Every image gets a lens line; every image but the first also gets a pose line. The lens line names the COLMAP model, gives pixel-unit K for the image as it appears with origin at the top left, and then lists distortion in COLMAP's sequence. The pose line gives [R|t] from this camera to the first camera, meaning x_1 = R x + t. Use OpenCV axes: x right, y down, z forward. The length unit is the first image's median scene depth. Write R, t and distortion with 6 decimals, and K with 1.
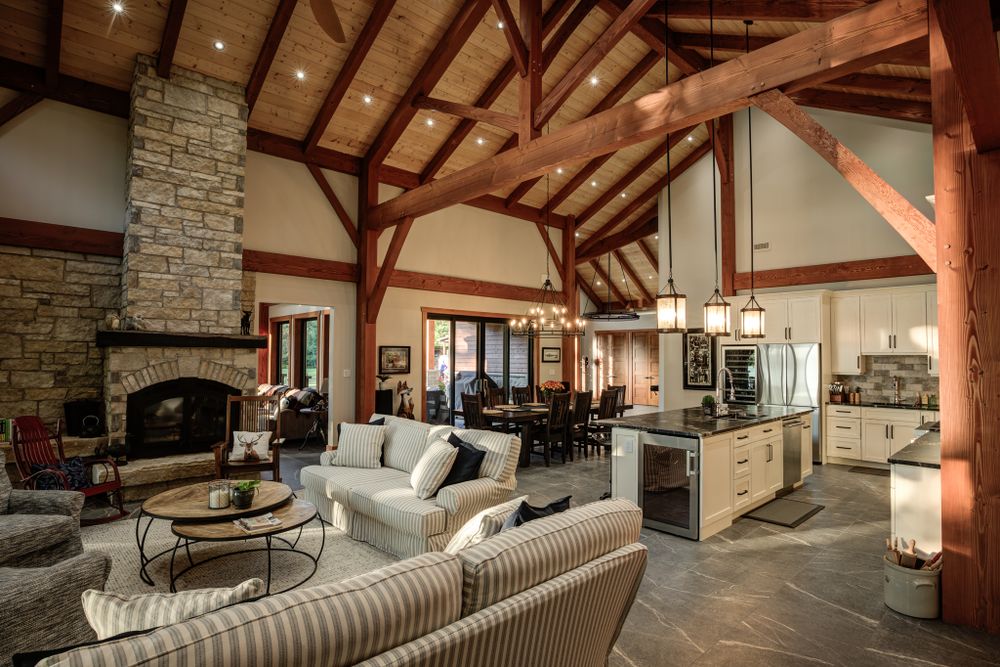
lens RADIAL K [[516.8, 0, 500.0], [0, 516.8, 333.5], [0, 0, 1]] dist [-0.030883, 0.000420]
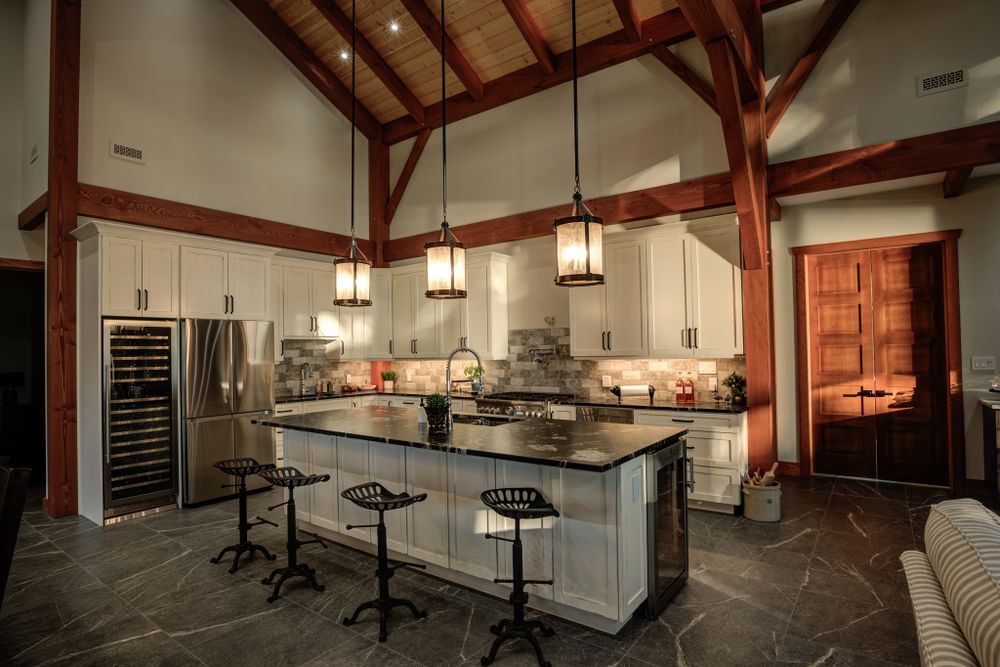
lens RADIAL K [[516.8, 0, 500.0], [0, 516.8, 333.5], [0, 0, 1]] dist [-0.030883, 0.000420]
pose [[-0.194018, 0.035045, 0.980372, -0.160101], [-0.022159, 0.998950, -0.040094, 0.060137], [-0.980748, -0.029503, -0.193038, 0.838197]]
